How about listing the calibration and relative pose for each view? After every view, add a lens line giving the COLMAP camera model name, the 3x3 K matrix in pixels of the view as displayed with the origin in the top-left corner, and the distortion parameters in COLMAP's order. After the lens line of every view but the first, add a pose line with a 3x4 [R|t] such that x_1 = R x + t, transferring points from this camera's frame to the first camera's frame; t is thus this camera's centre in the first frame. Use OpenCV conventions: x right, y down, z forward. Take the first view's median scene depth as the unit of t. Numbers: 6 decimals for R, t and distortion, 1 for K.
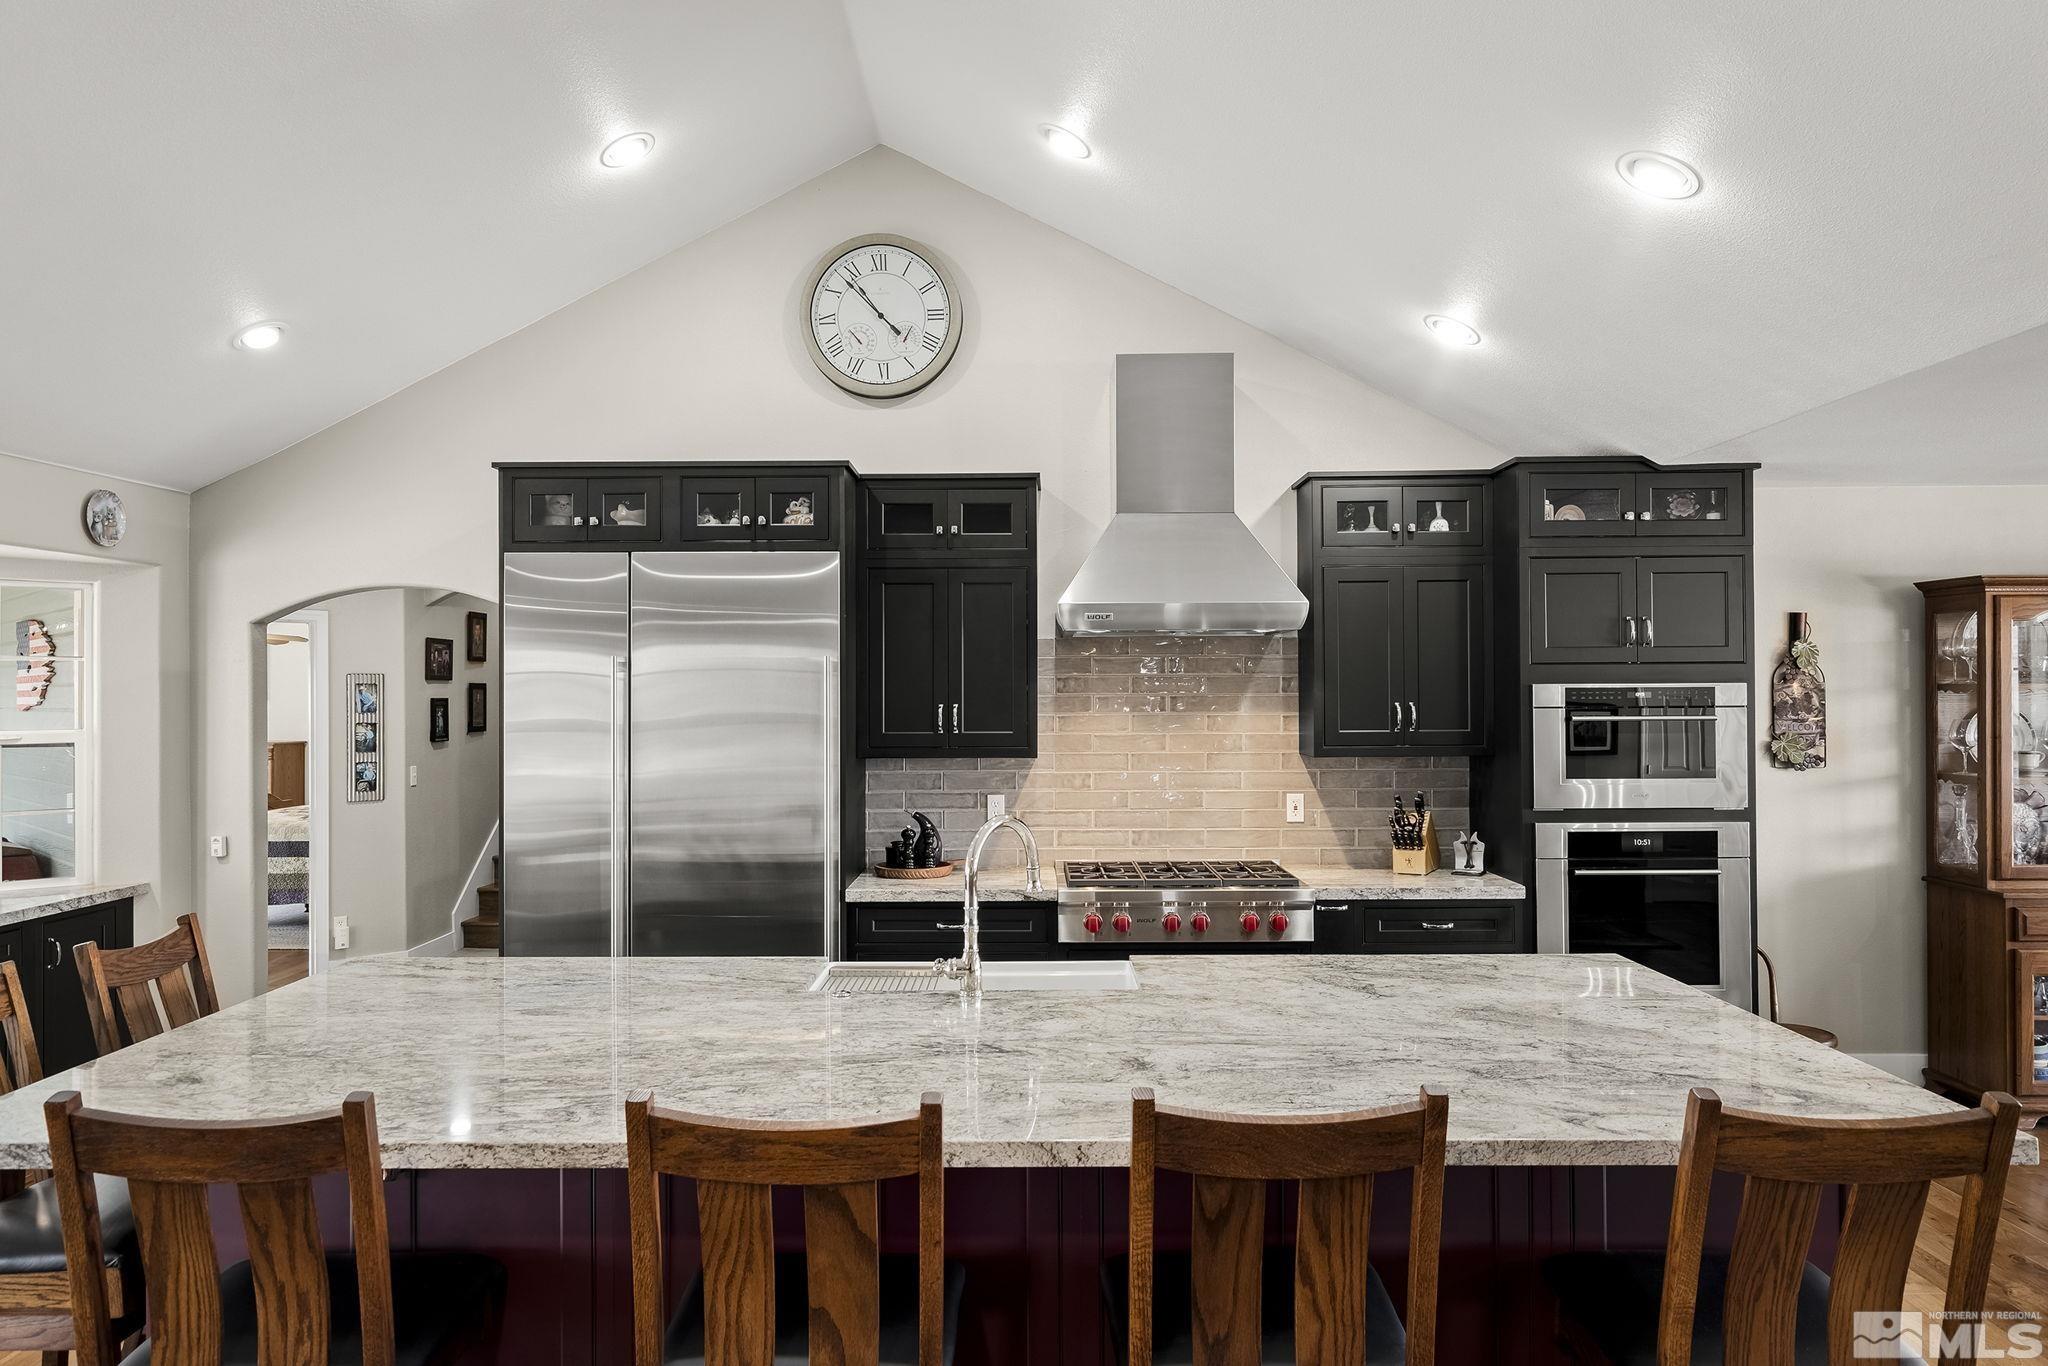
lens RADIAL K [[1387.4, 0, 1025.1], [0, 1387.4, 693.5], [0, 0, 1]] dist [0.010878, -0.003269]
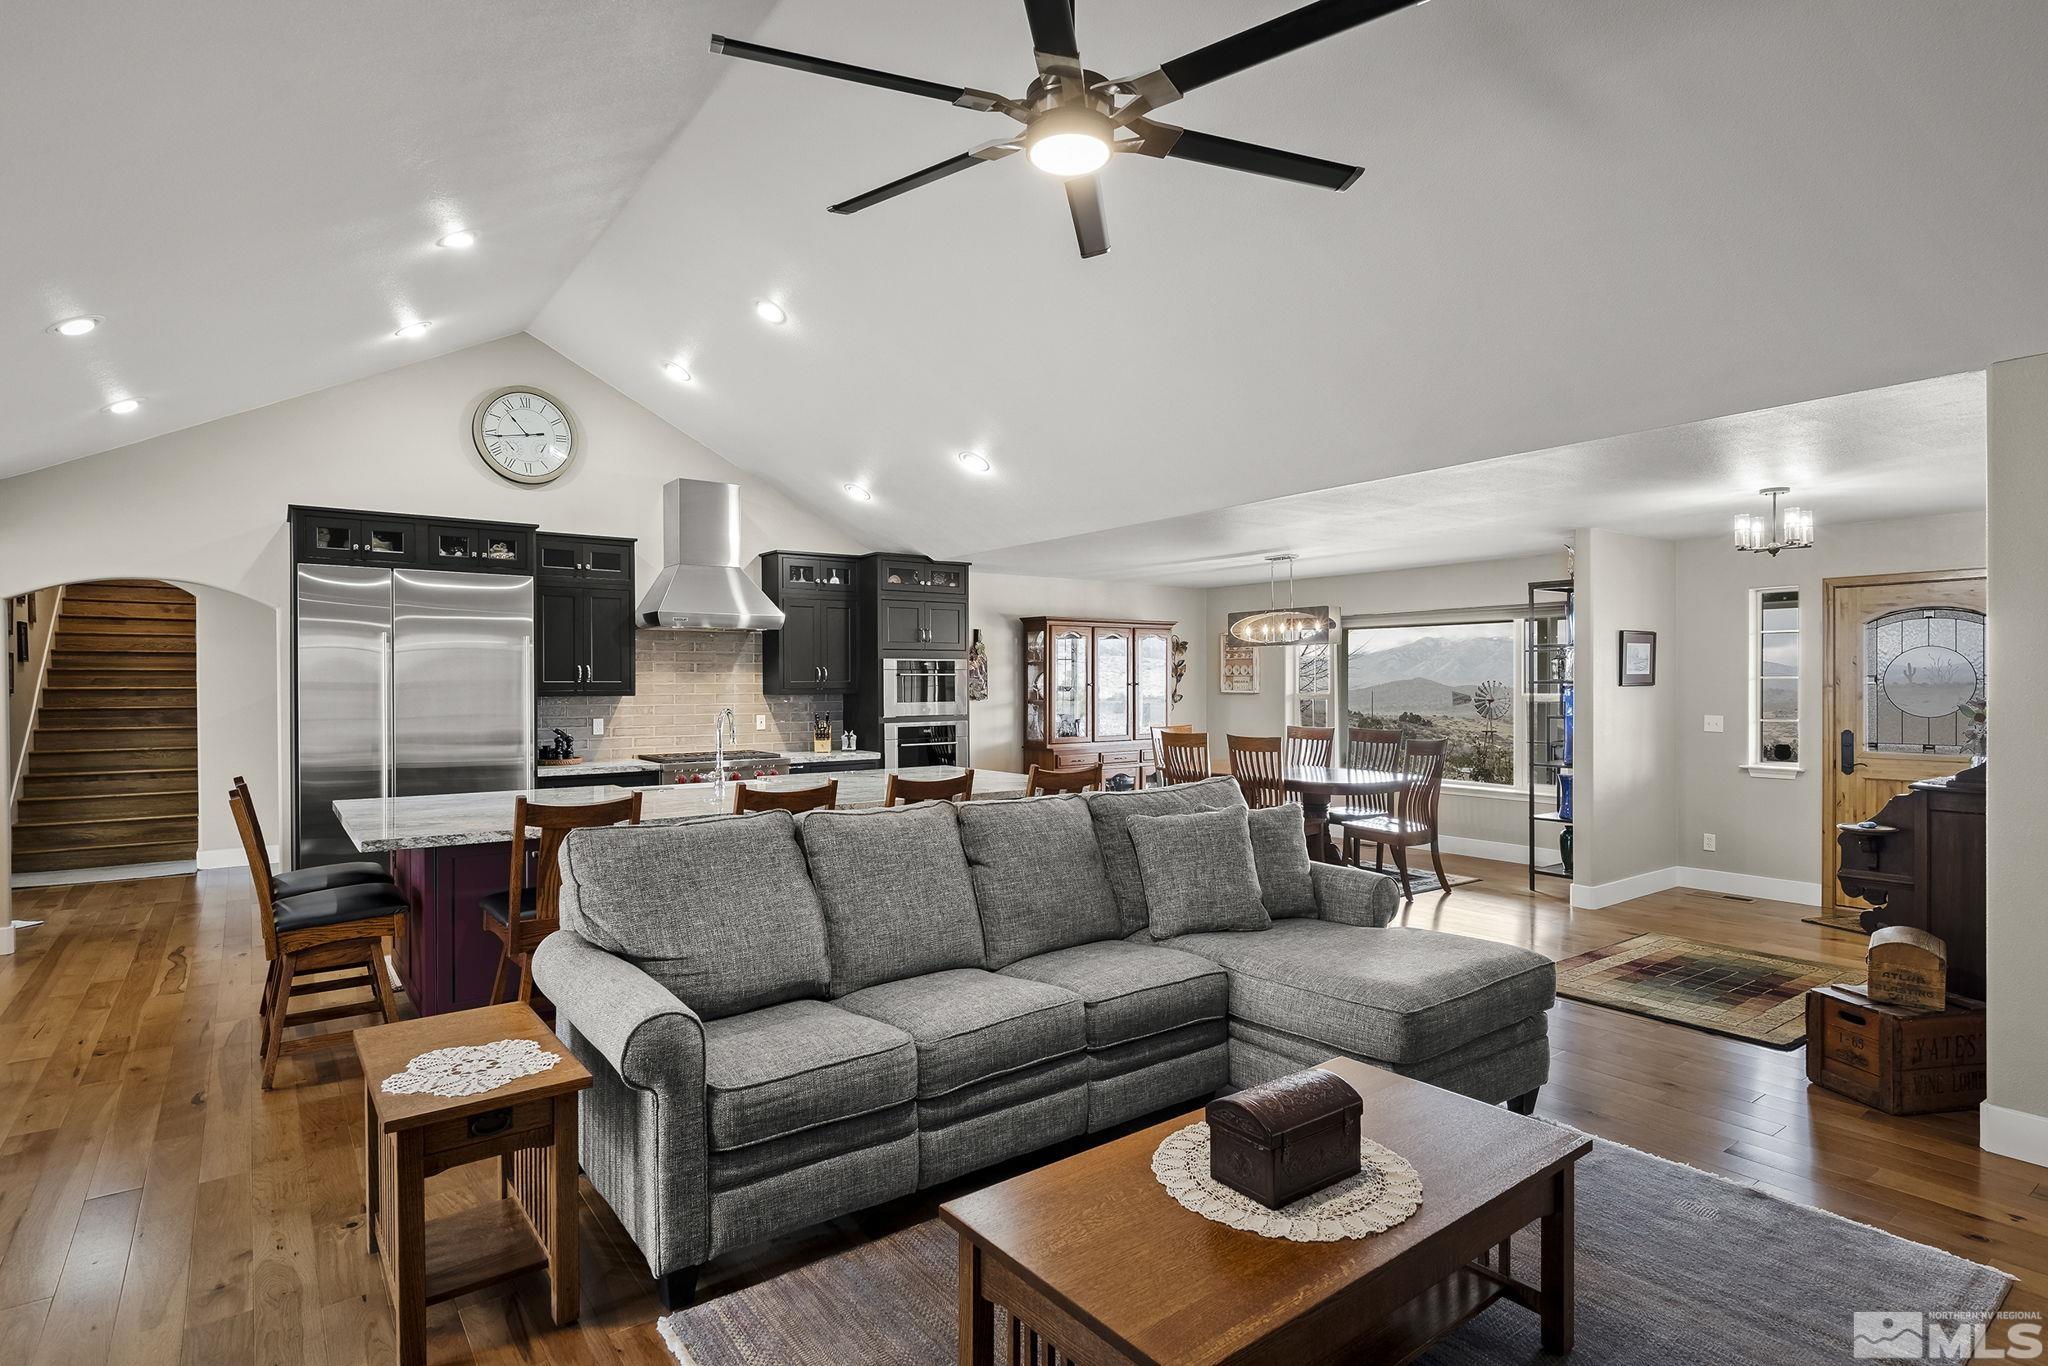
lens RADIAL K [[1048.0, 0, 1025.9], [0, 1048.0, 682.1], [0, 0, 1]] dist [-0.003201, -0.000571]
pose [[0.801495, 0.001529, 0.597999, -0.400002], [-0.002122, 0.999998, 0.000288, 0.027035], [-0.597997, -0.001500, 0.801497, -0.401158]]
